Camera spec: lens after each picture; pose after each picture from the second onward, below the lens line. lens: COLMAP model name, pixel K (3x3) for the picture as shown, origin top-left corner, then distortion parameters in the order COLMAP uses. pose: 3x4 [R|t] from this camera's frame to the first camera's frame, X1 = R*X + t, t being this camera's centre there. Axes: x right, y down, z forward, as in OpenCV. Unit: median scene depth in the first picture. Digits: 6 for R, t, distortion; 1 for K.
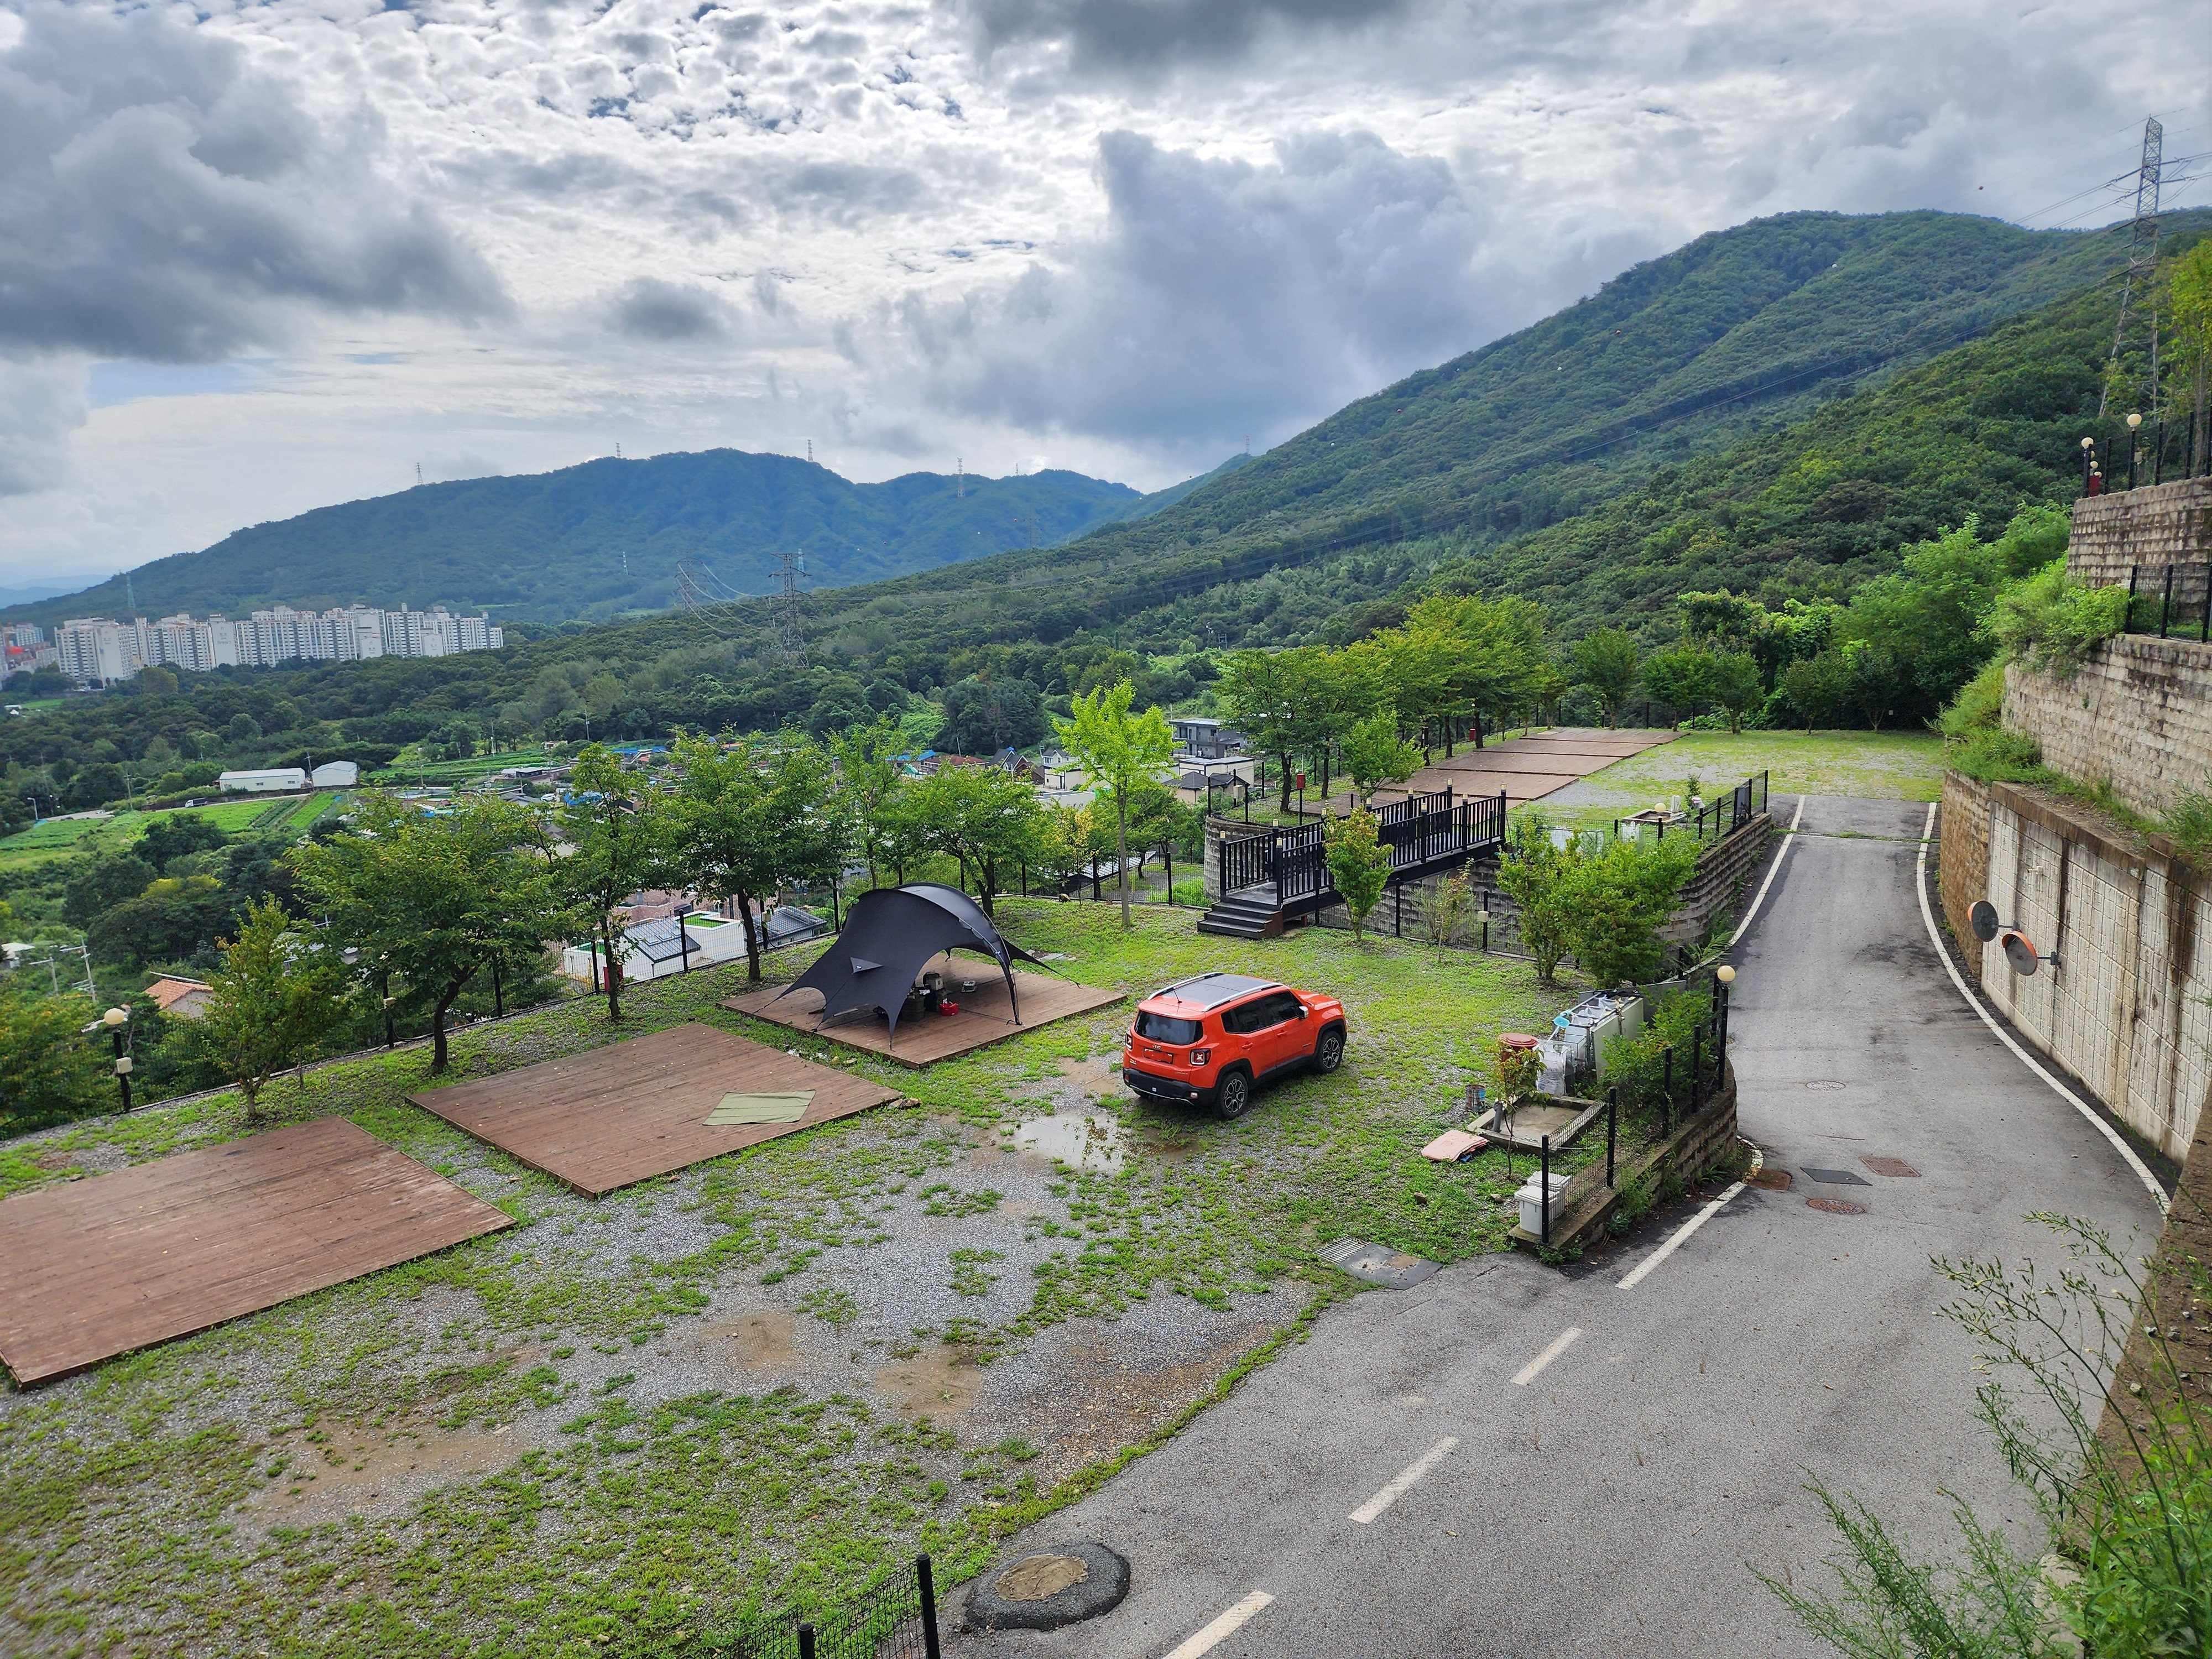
lens RADIAL K [[1469.1, 0, 1119.5], [0, 1469.1, 845.5], [0, 0, 1]] dist [0.097025, -0.098447]
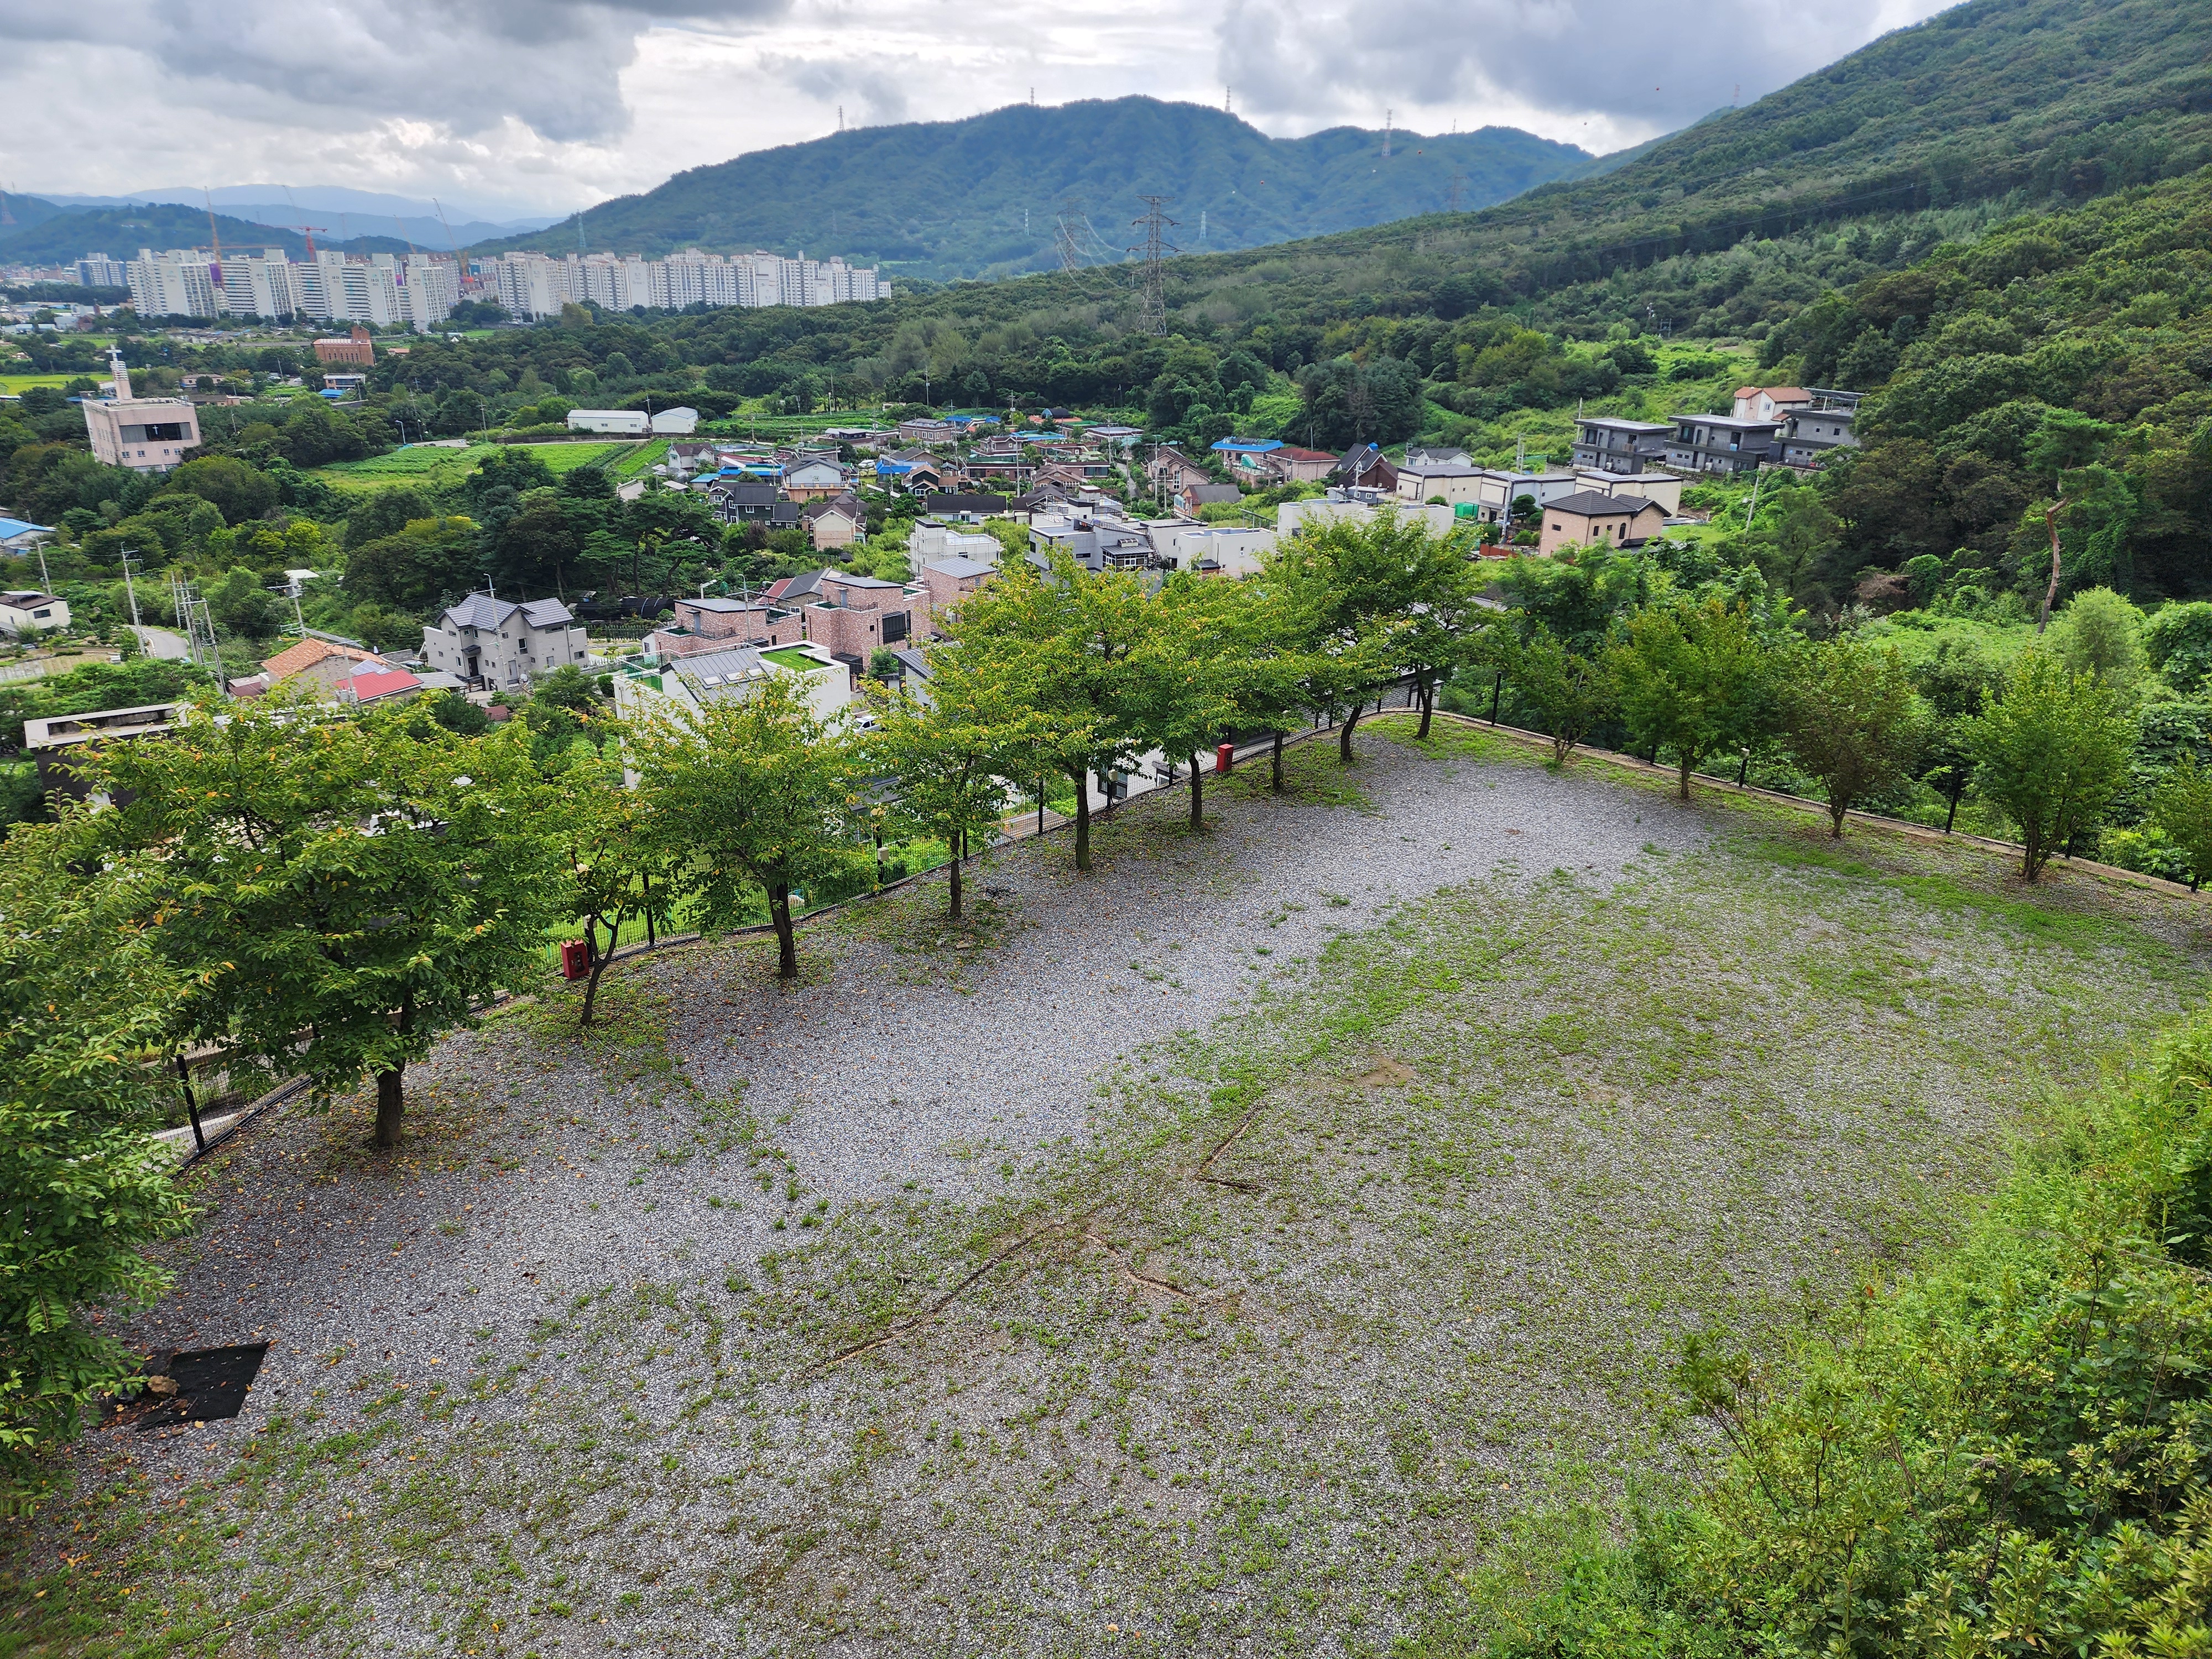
lens RADIAL K [[1480.9, 0, 1108.0], [0, 1480.9, 819.7], [0, 0, 1]] dist [0.082473, -0.076156]
pose [[0.962217, 0.134170, -0.236934, 0.009207], [-0.088989, 0.977342, 0.192051, -0.006351], [0.257333, -0.163710, 0.952354, 0.109608]]
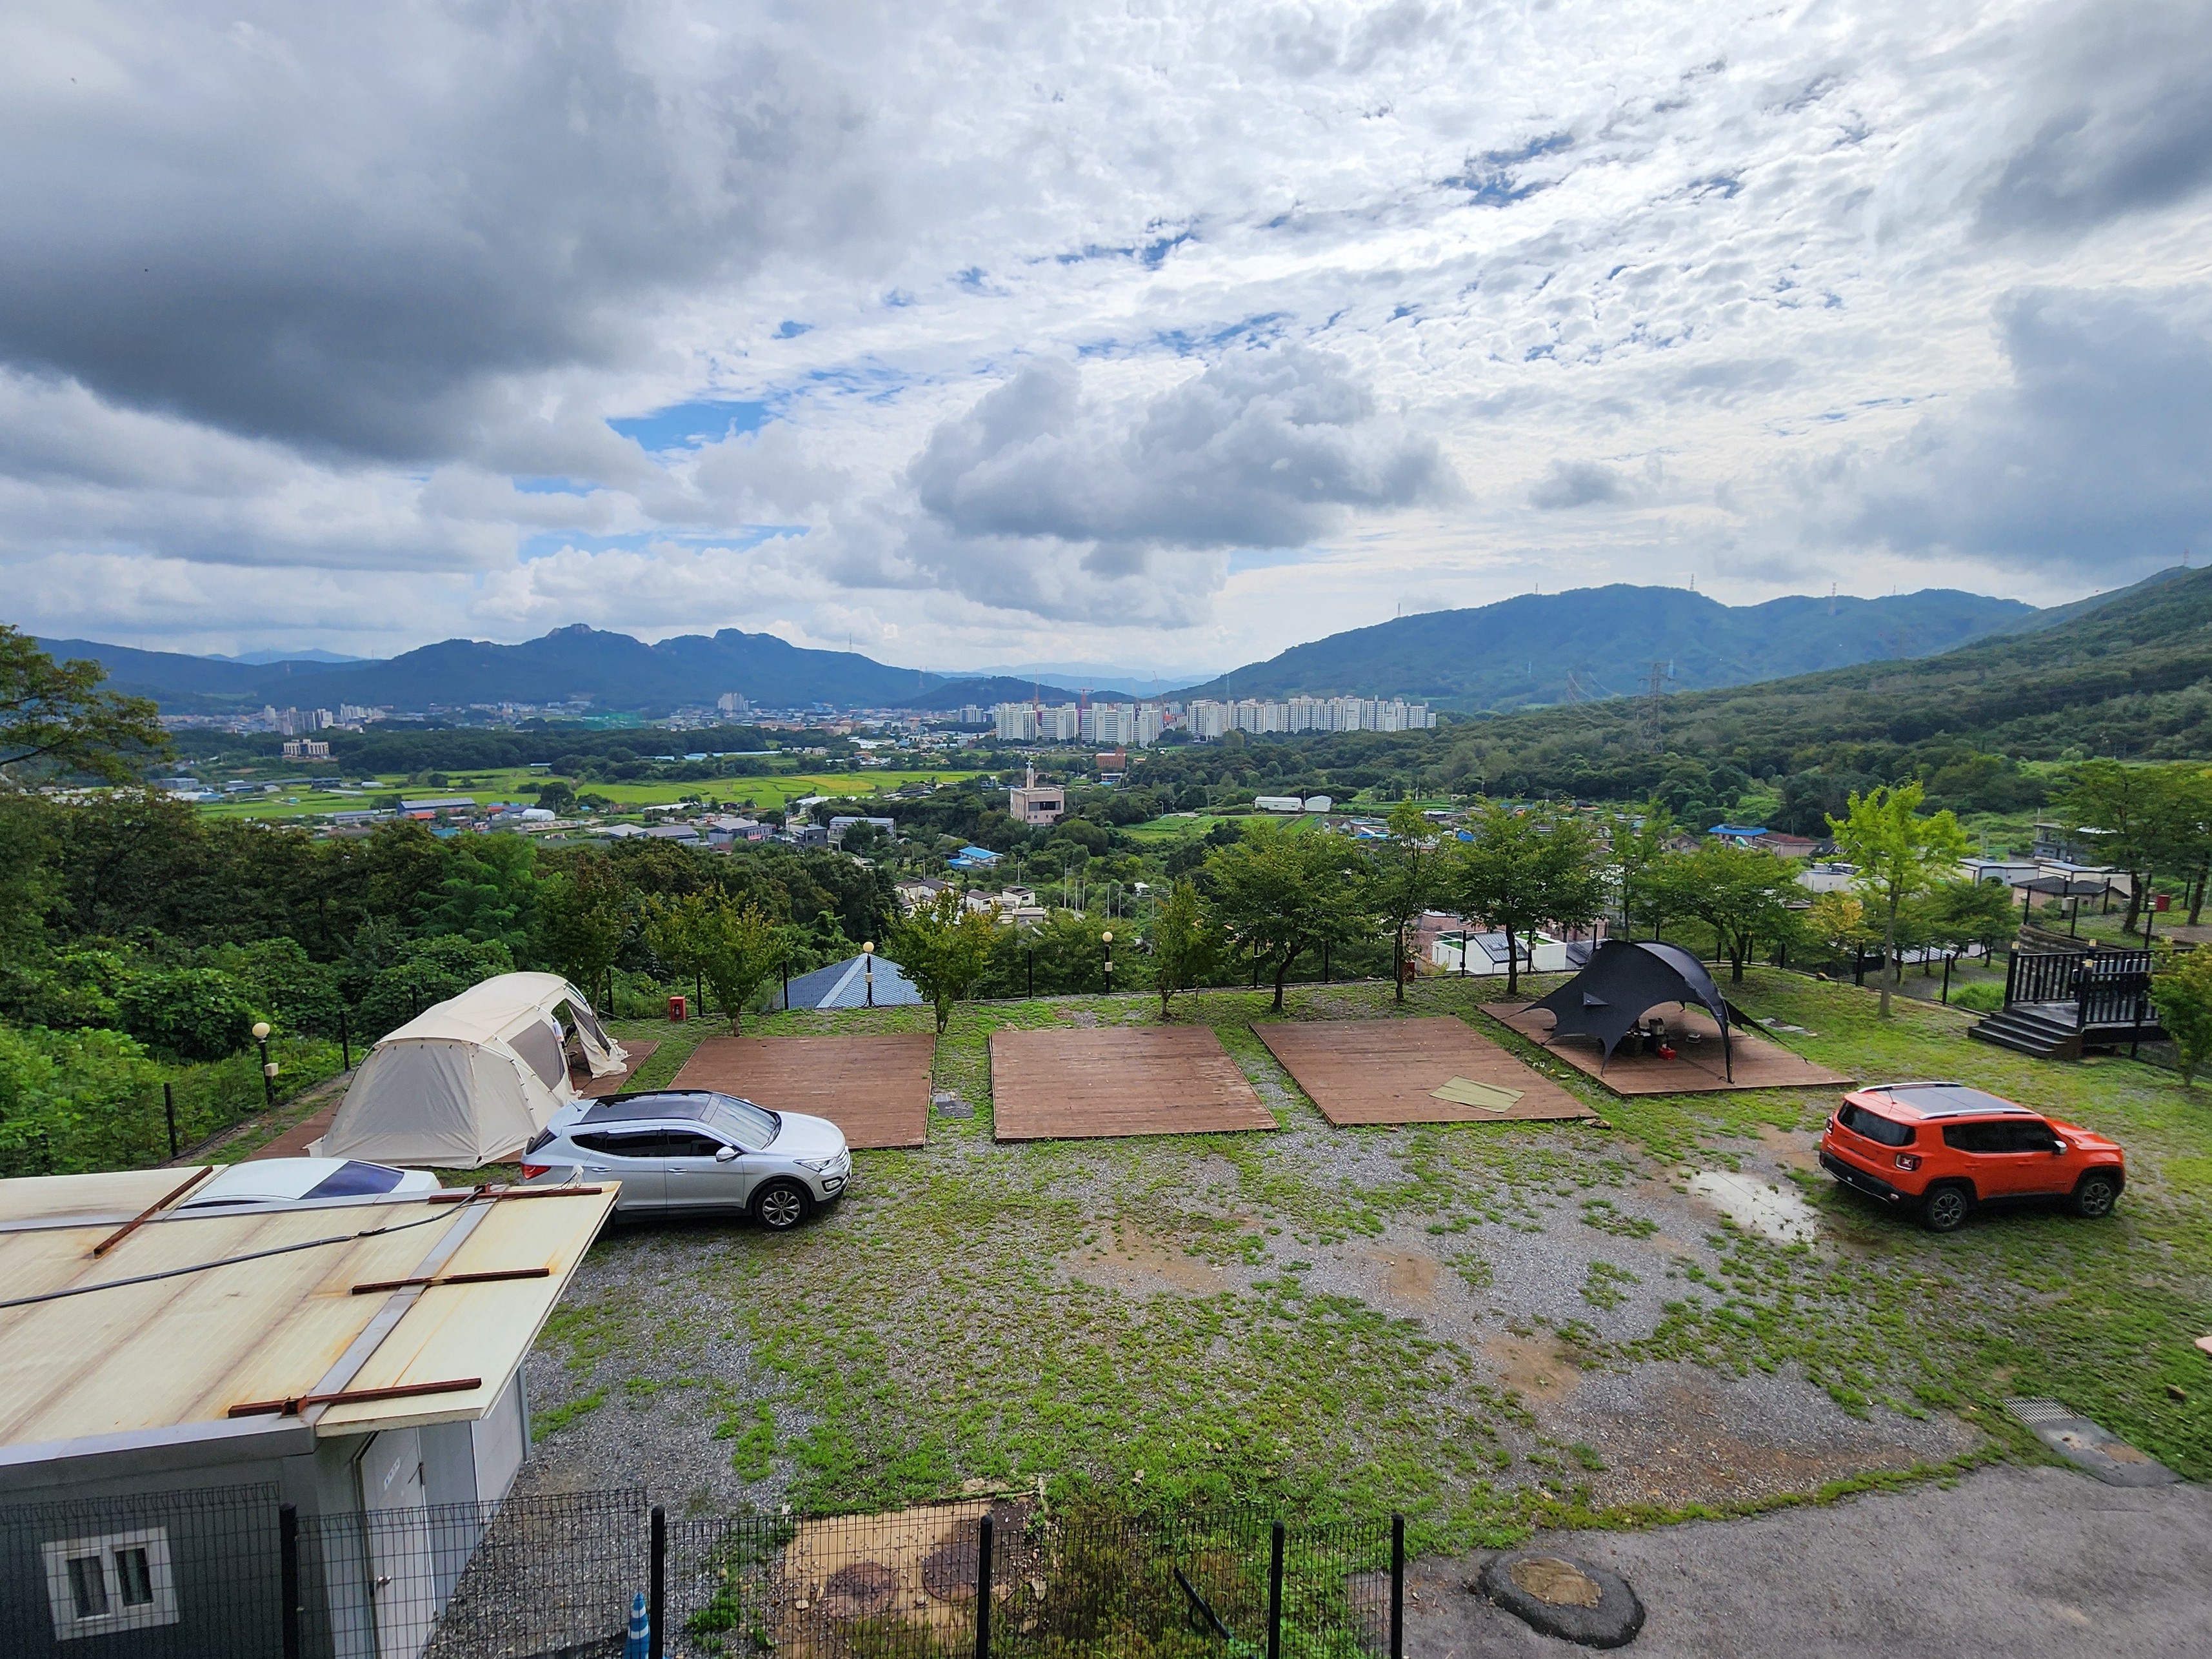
lens RADIAL K [[1063.3, 0, 1096.7], [0, 1063.3, 837.1], [0, 0, 1]] dist [0.003654, -0.001609]
pose [[0.765732, 0.112066, -0.633321, 0.003209], [-0.131751, 0.991152, 0.016088, -0.000747], [0.629521, 0.071122, 0.773722, 0.003245]]
